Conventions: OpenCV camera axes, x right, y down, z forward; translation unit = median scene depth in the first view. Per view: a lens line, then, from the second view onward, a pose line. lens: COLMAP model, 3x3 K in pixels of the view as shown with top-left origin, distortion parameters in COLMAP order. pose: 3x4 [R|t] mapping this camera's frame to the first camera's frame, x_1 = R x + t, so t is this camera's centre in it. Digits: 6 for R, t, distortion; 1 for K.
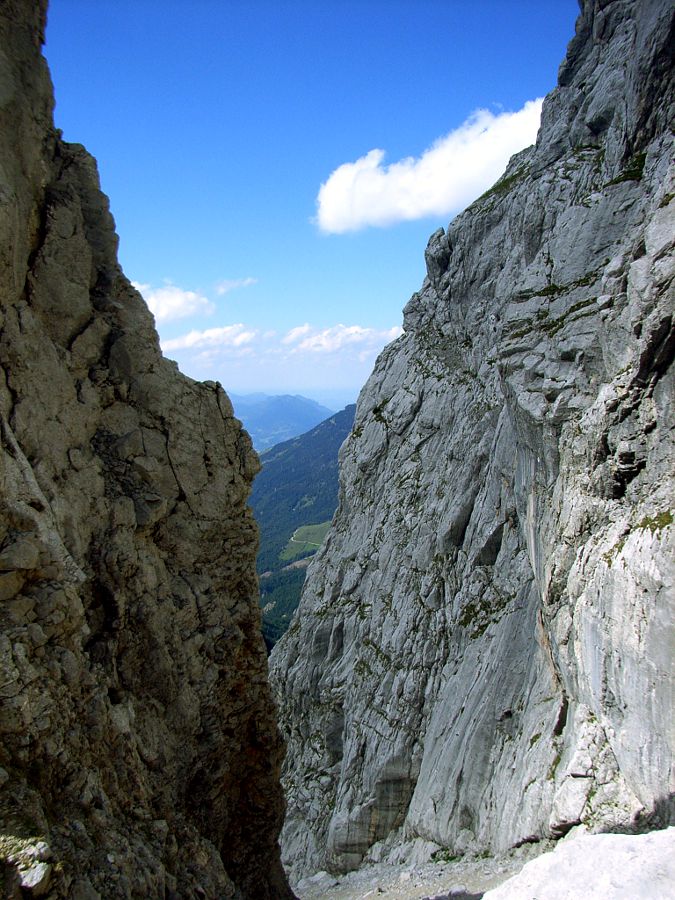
lens RADIAL K [[778.5, 0, 334.2], [0, 778.5, 486.6], [0, 0, 1]] dist [-0.122903, 0.094298]
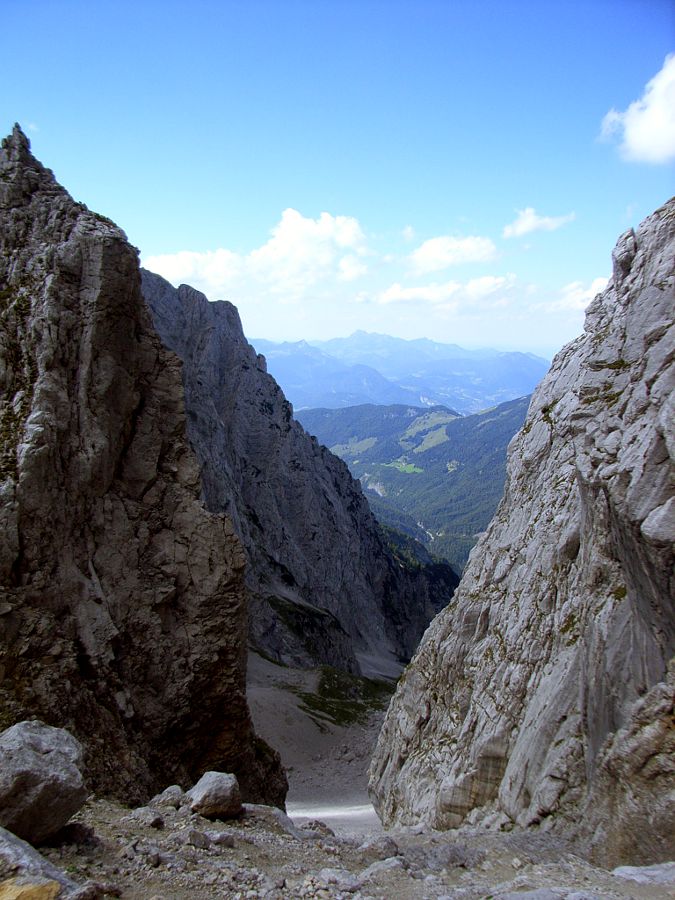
lens RADIAL K [[776.3, 0, 321.4], [0, 776.3, 508.2], [0, 0, 1]] dist [-0.136486, 0.223509]
pose [[0.955722, 0.093757, -0.278935, 0.110058], [-0.071063, 0.993366, 0.090412, -0.064565], [0.285561, -0.066587, 0.956045, -0.125767]]
